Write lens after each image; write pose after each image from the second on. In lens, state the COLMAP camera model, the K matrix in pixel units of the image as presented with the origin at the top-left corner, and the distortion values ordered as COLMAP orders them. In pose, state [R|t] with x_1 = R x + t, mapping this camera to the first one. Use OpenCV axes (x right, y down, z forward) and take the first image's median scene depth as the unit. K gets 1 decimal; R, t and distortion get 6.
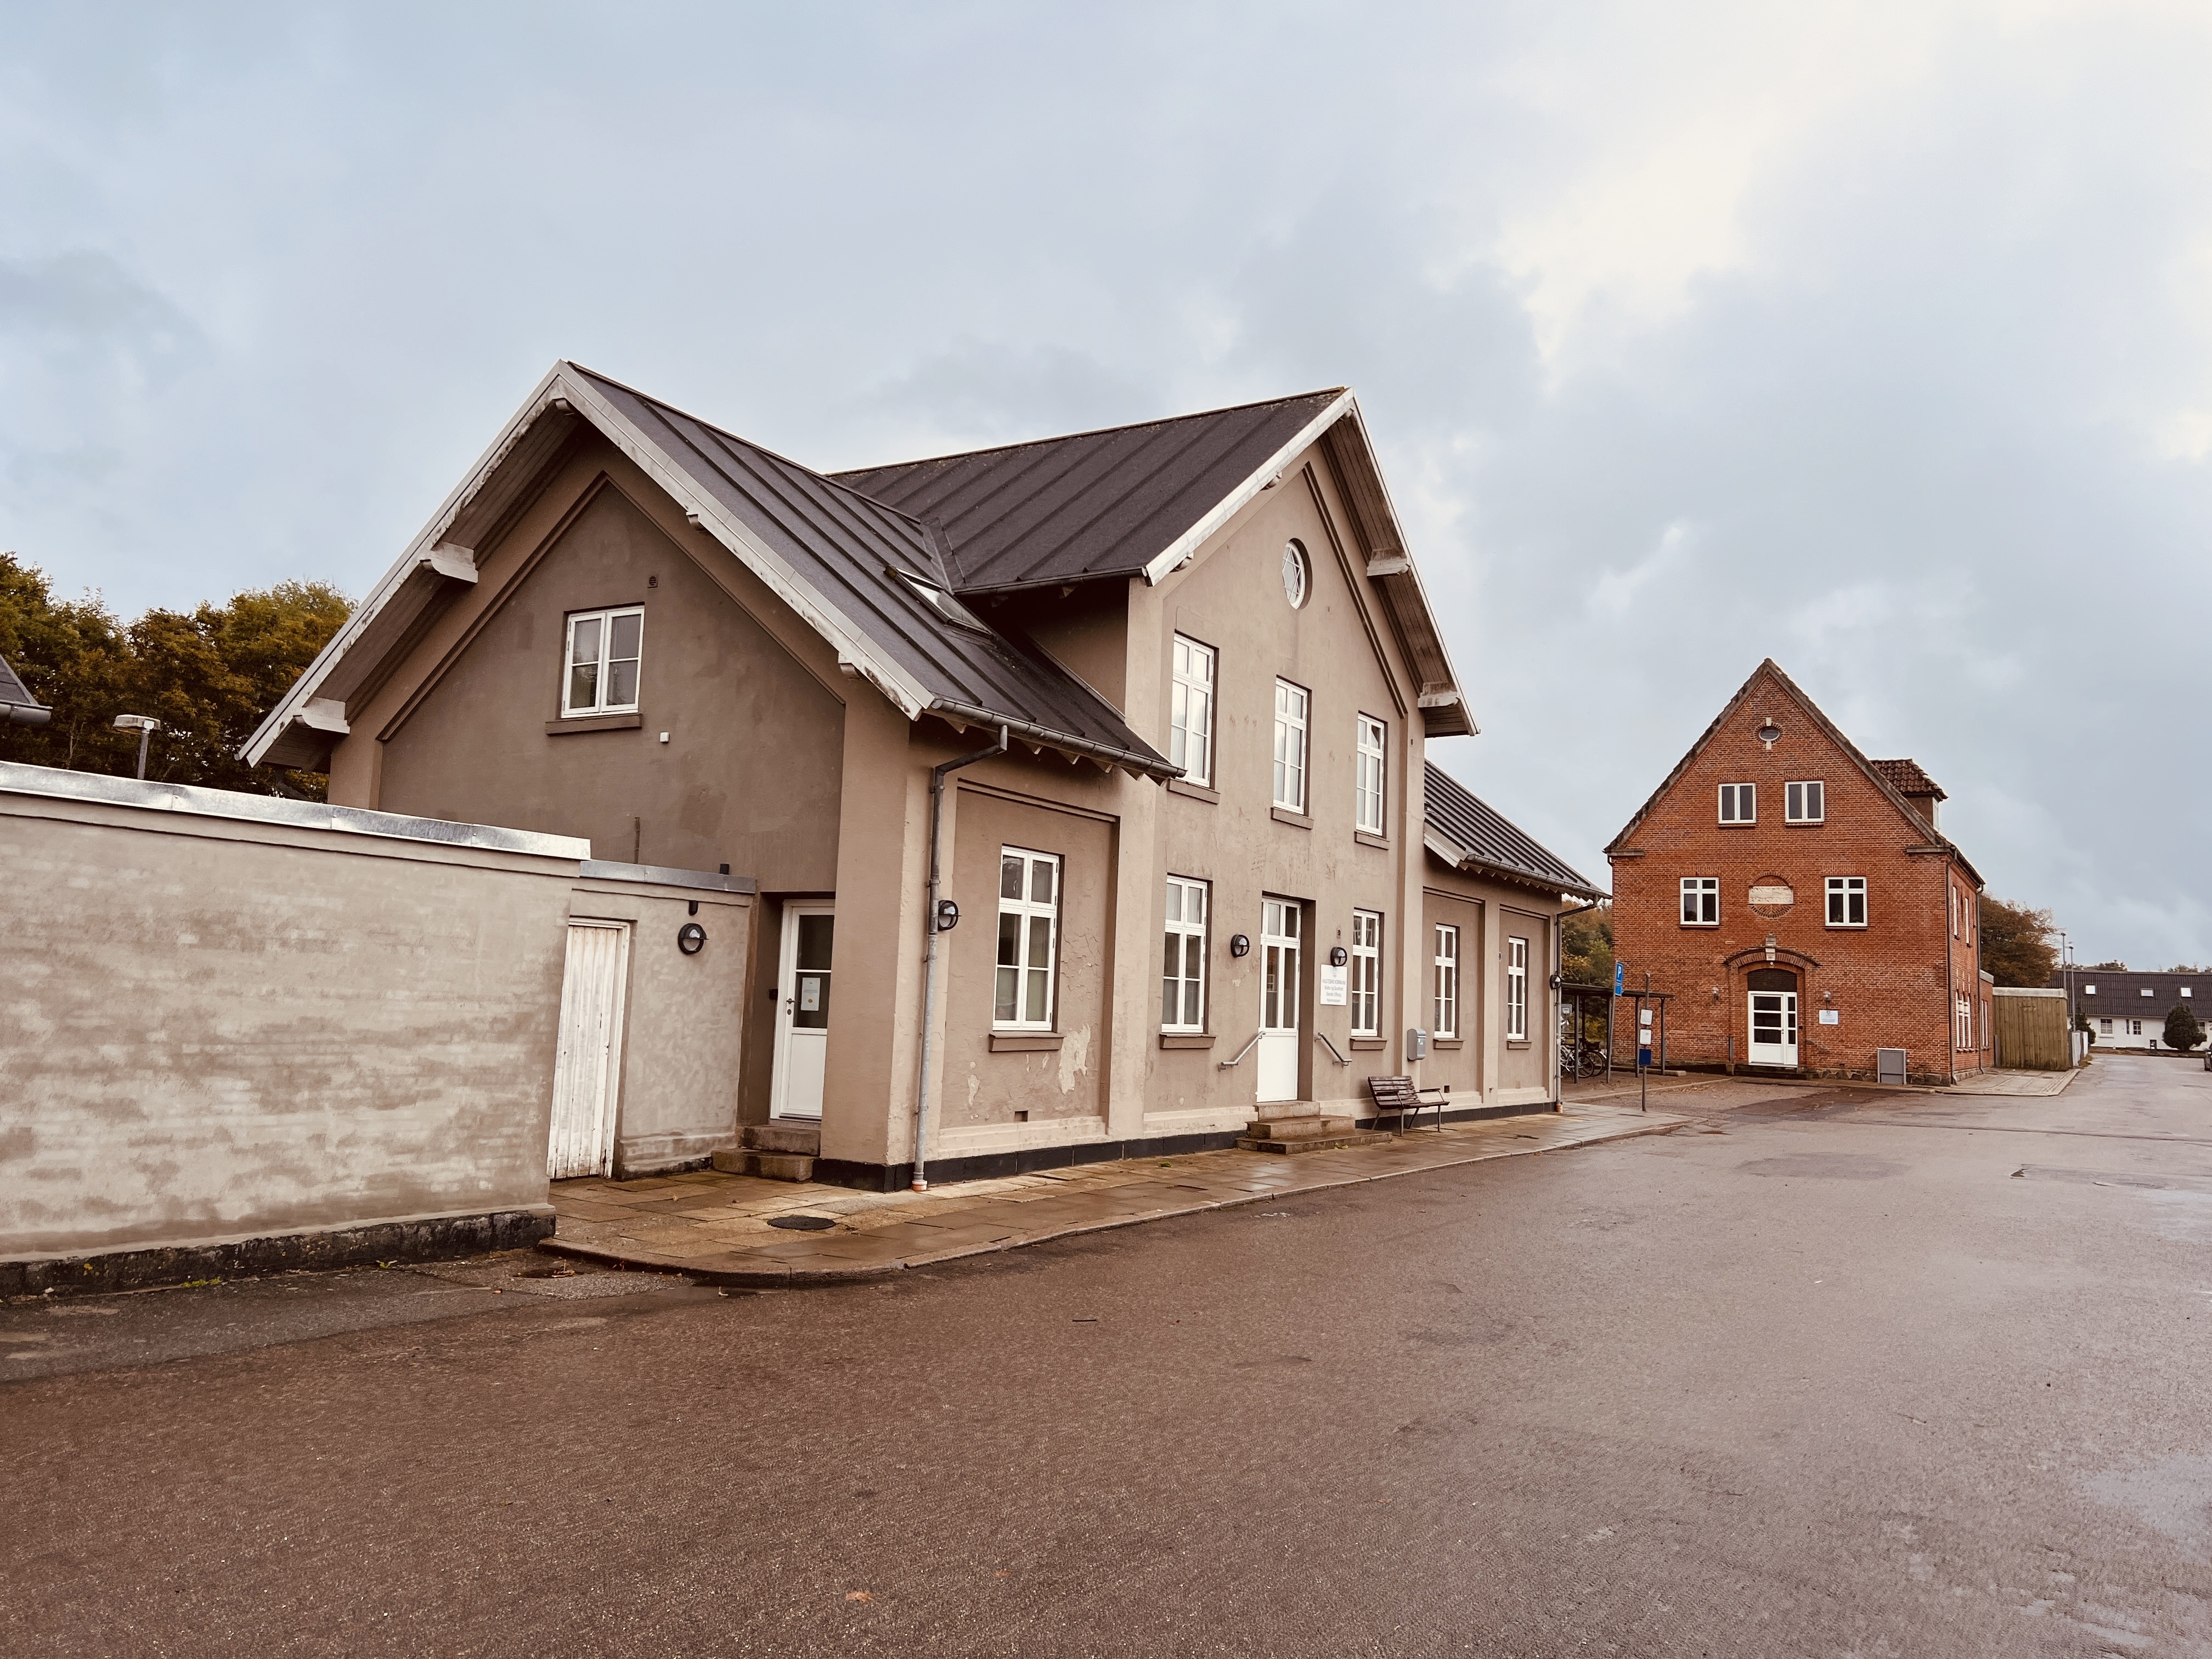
lens RADIAL K [[1659.8, 0, 1106.0], [0, 1659.8, 829.5], [0, 0, 1]] dist [0.090118, -0.147033]
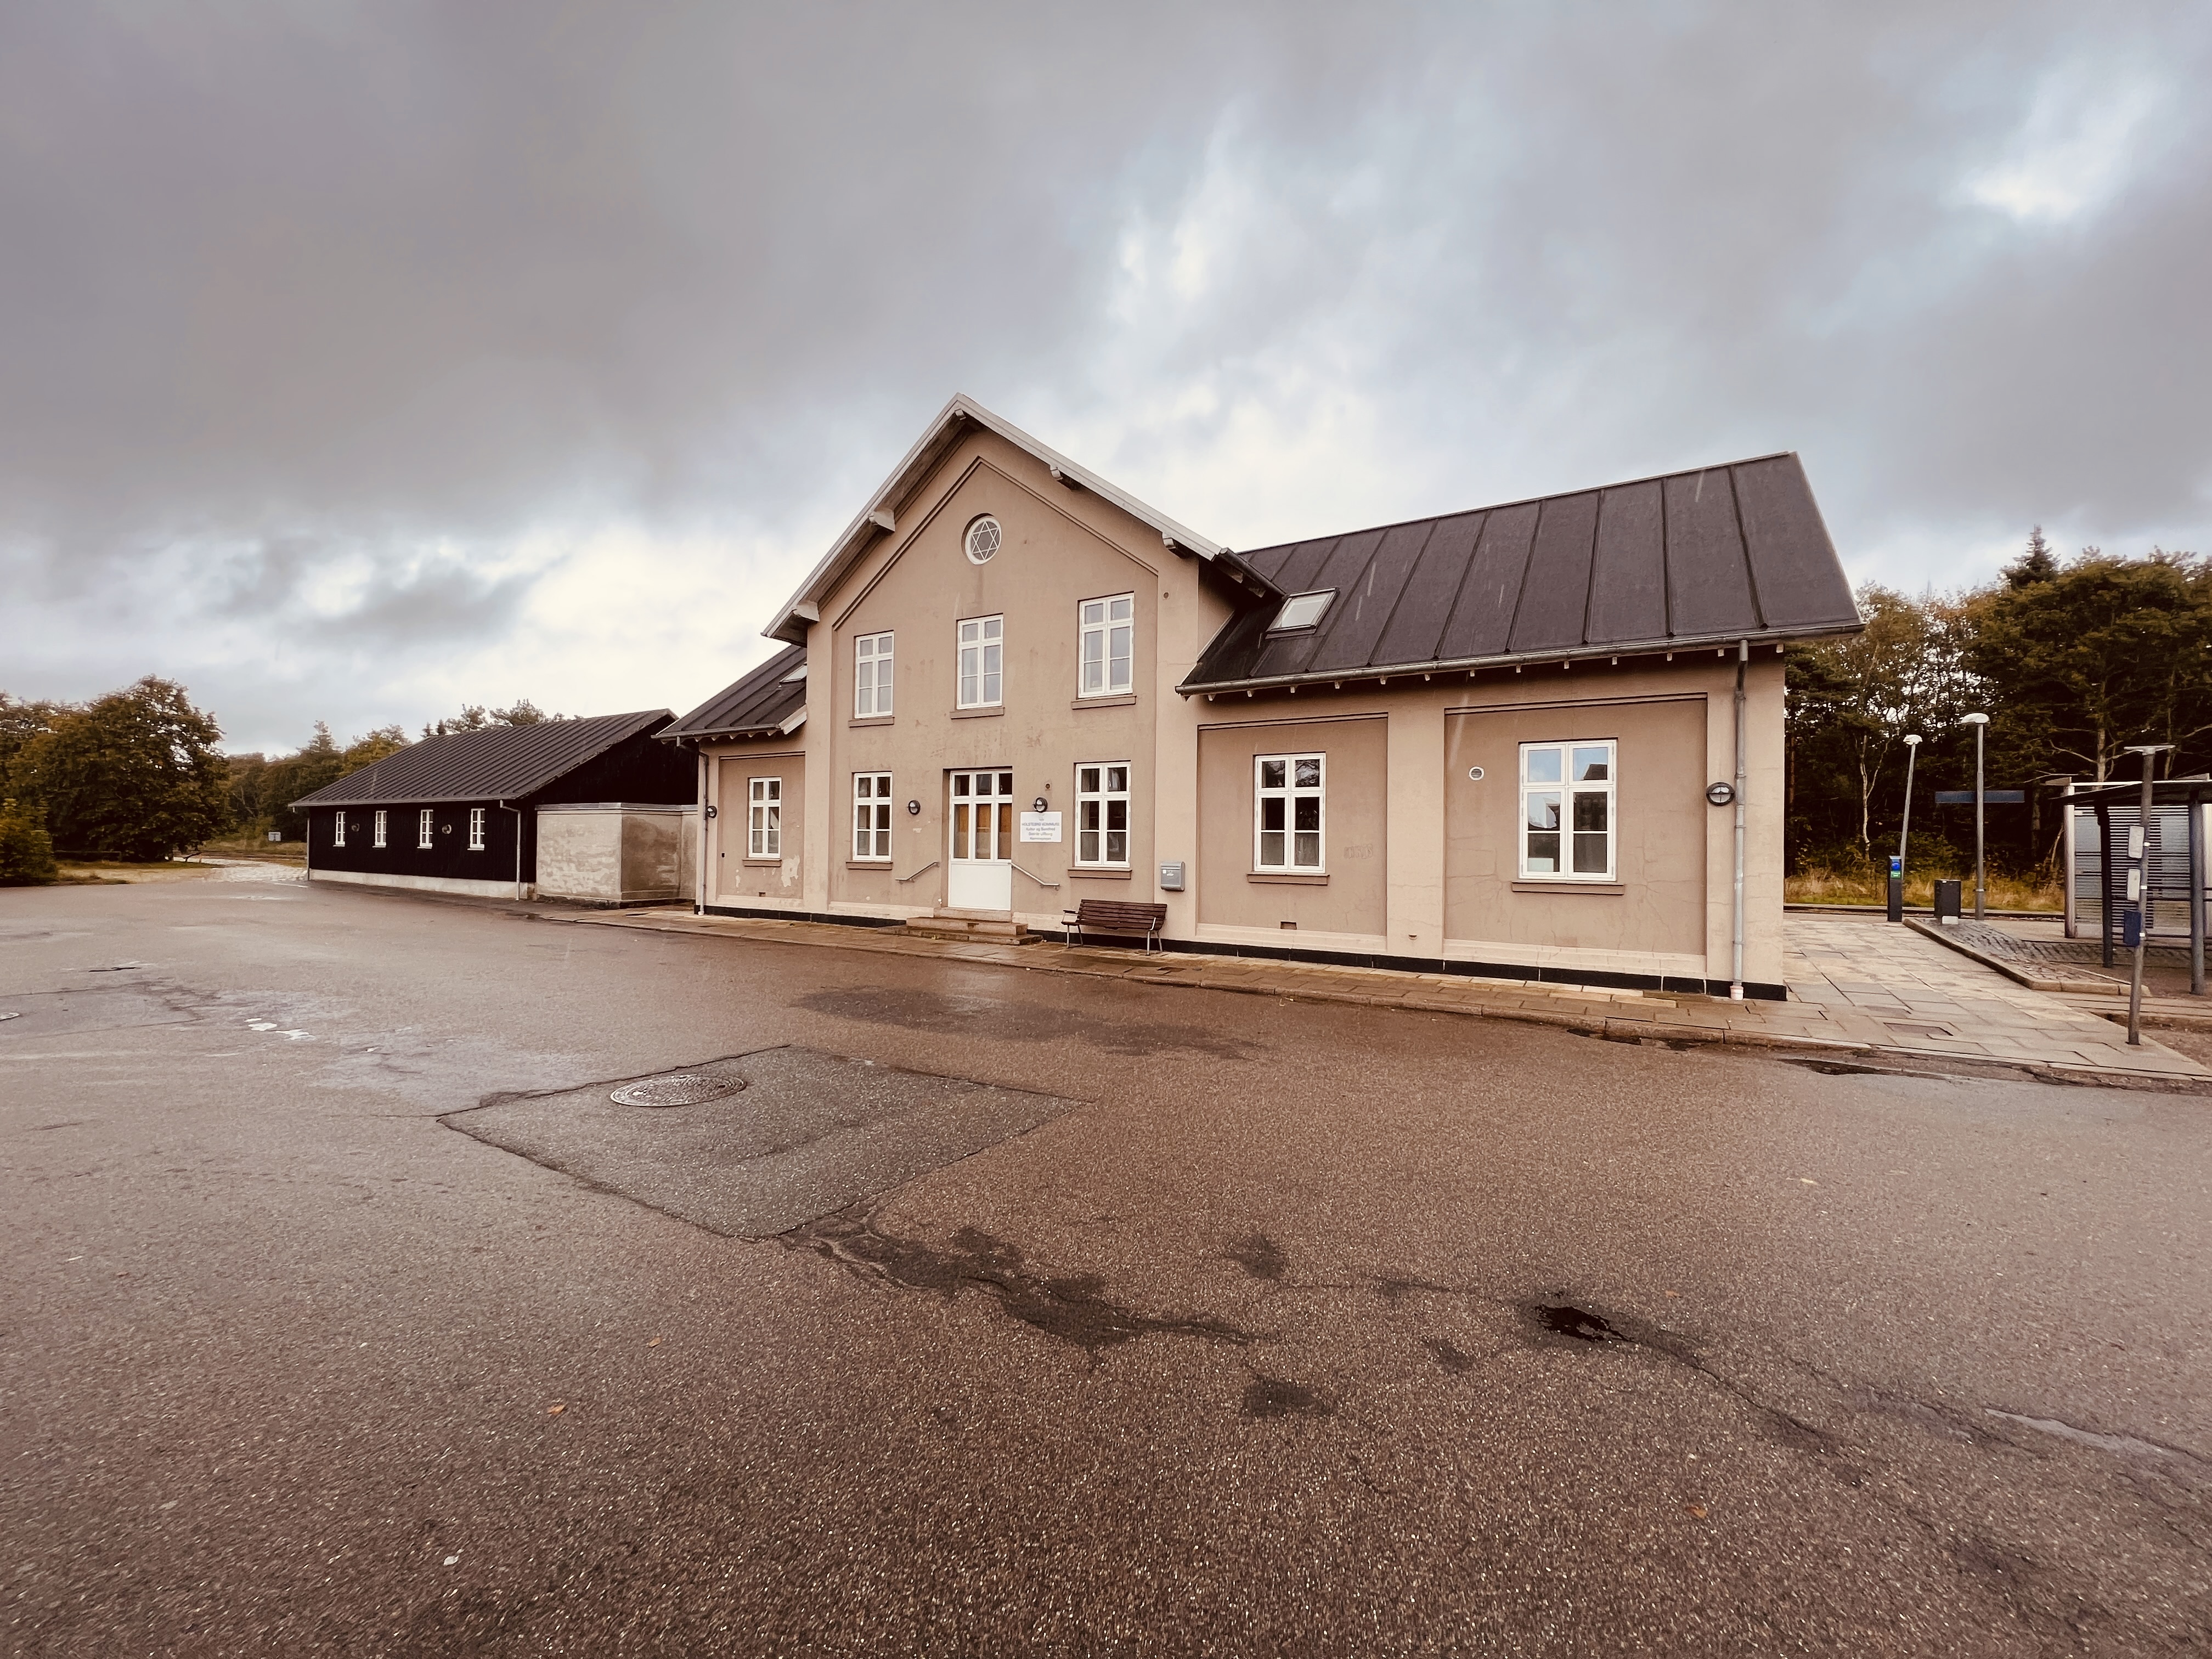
lens RADIAL K [[882.0, 0, 1111.9], [0, 882.0, 834.5], [0, 0, 1]] dist [0.000771, 0.000069]
pose [[0.001796, -0.041867, -0.999122, 1.155343], [0.099385, 0.994184, -0.041482, 0.187015], [0.995047, -0.099223, 0.005947, 1.471746]]
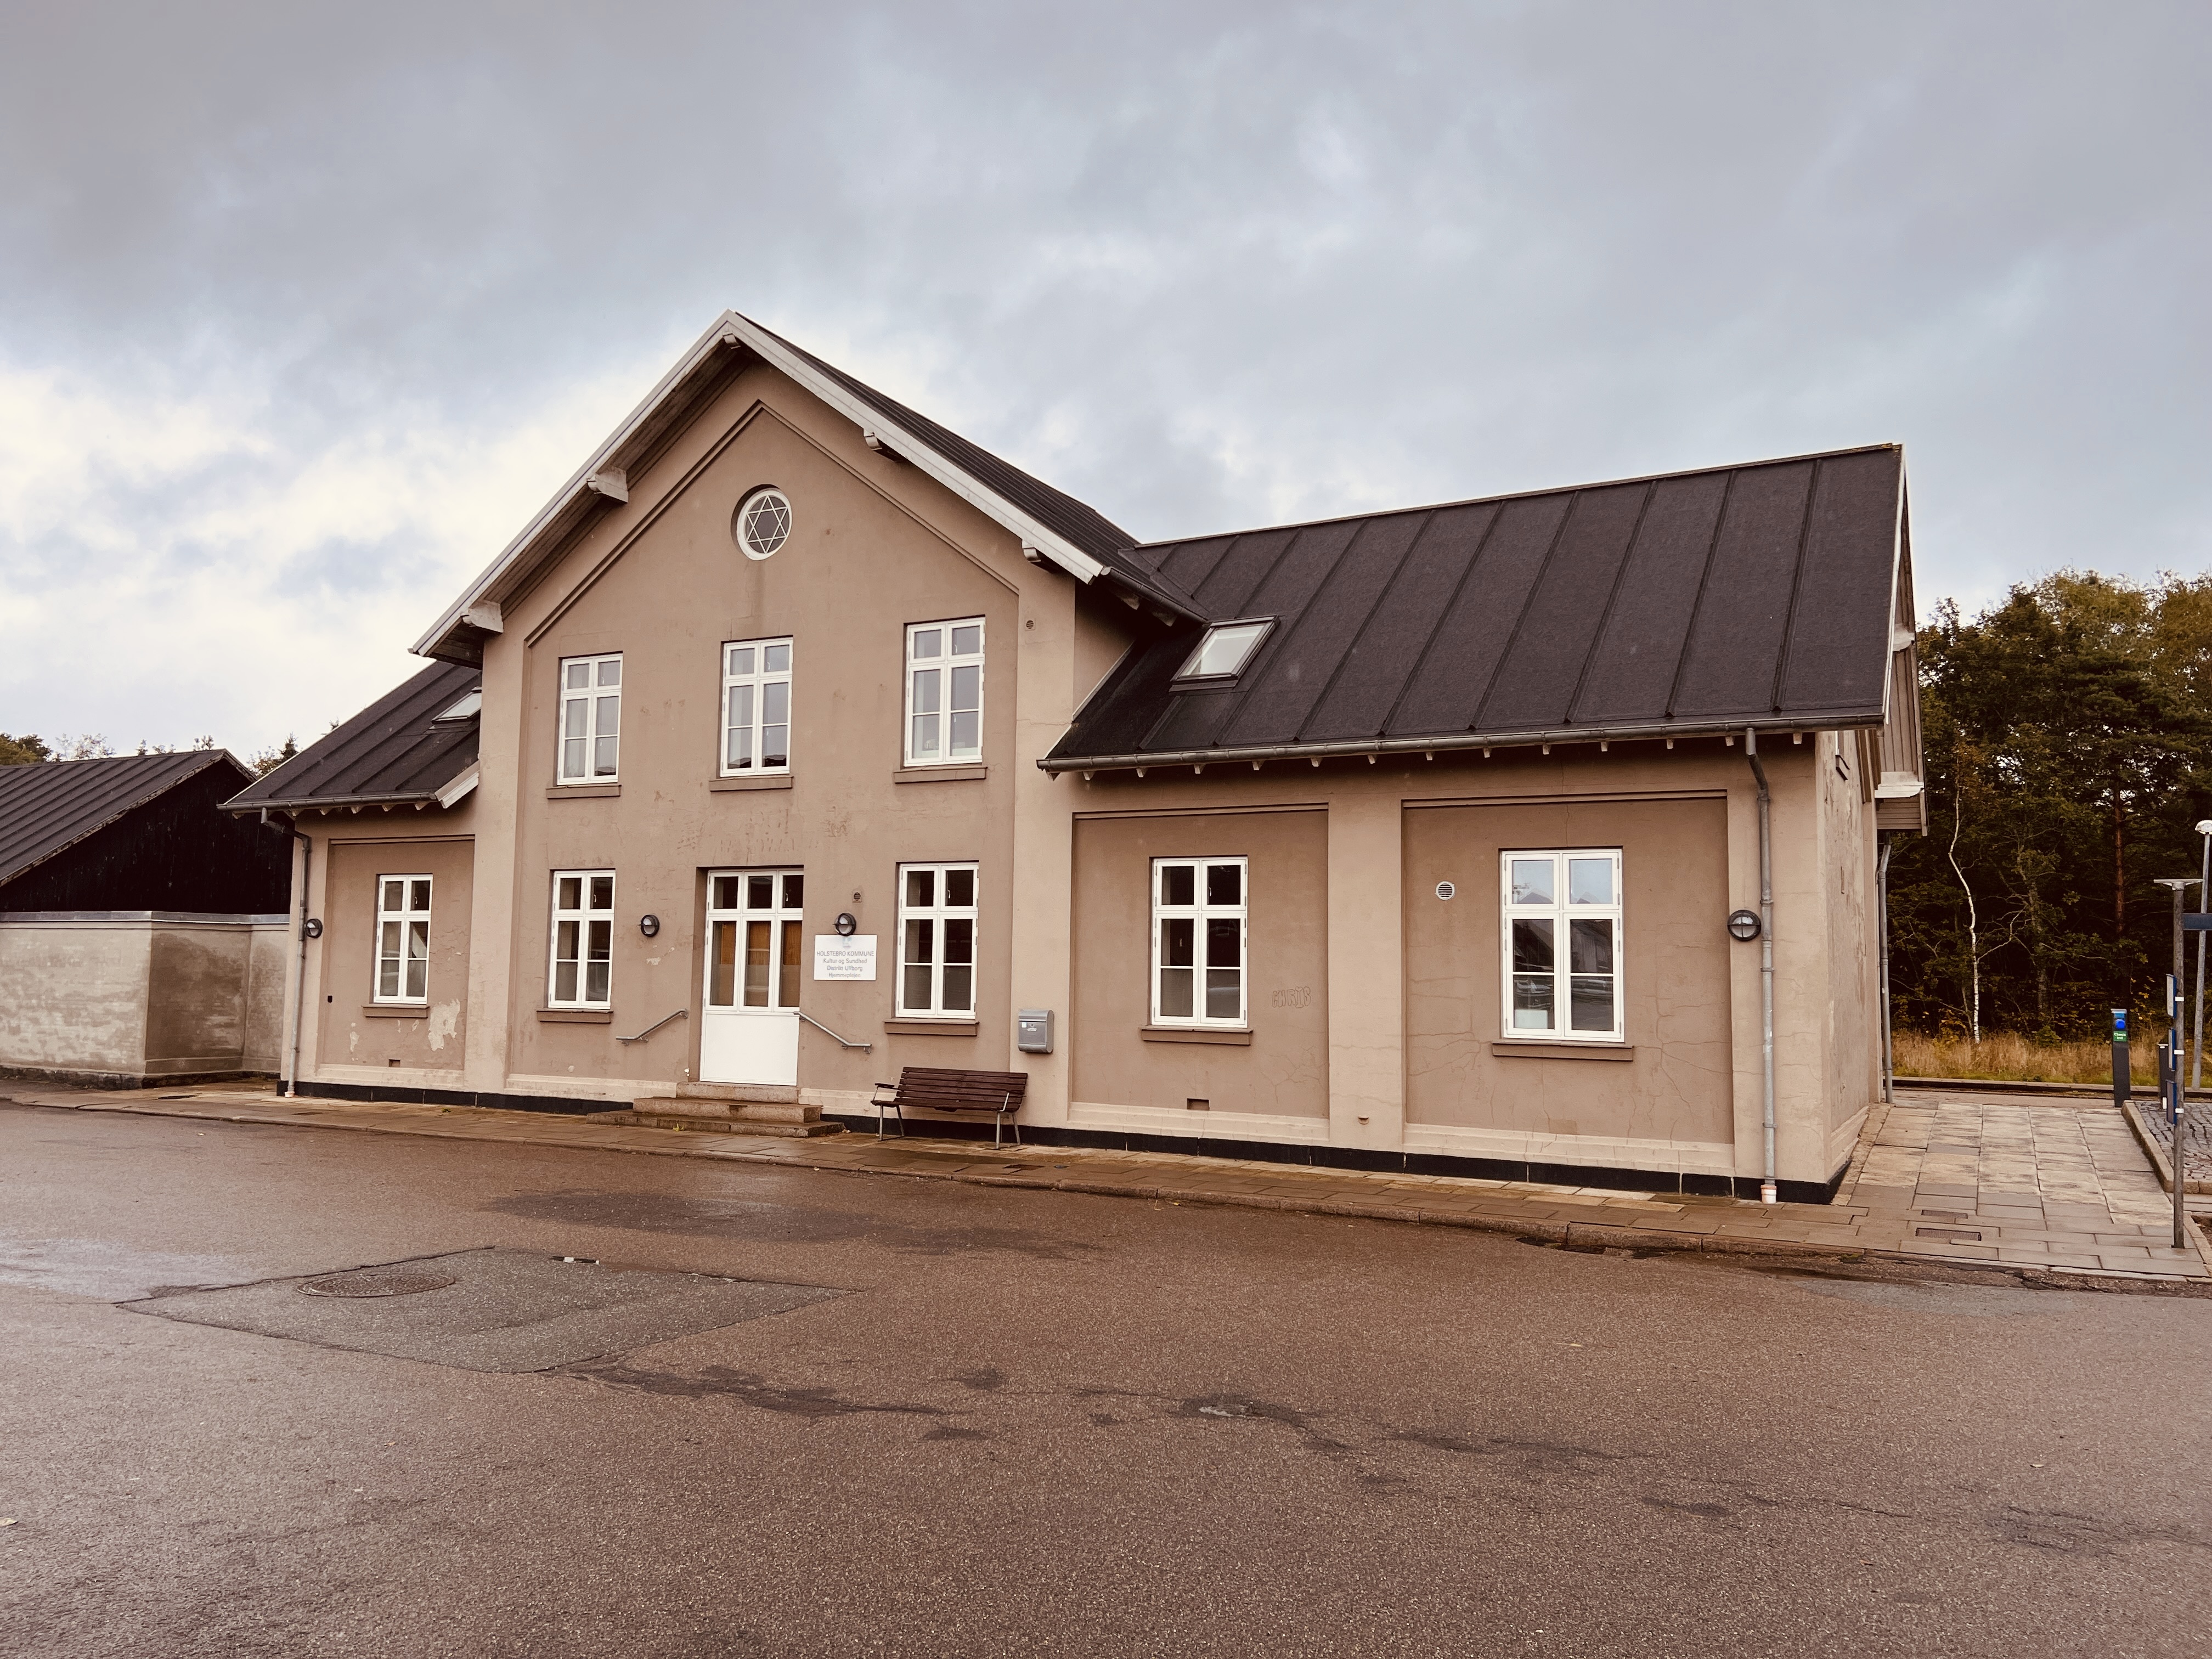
lens RADIAL K [[1655.7, 0, 1096.3], [0, 1655.7, 844.9], [0, 0, 1]] dist [0.107937, -0.193812]
pose [[0.051074, -0.107577, -0.992884, 1.408903], [0.096536, 0.990058, -0.102305, 0.190967], [0.994018, -0.090624, 0.060951, 1.516304]]
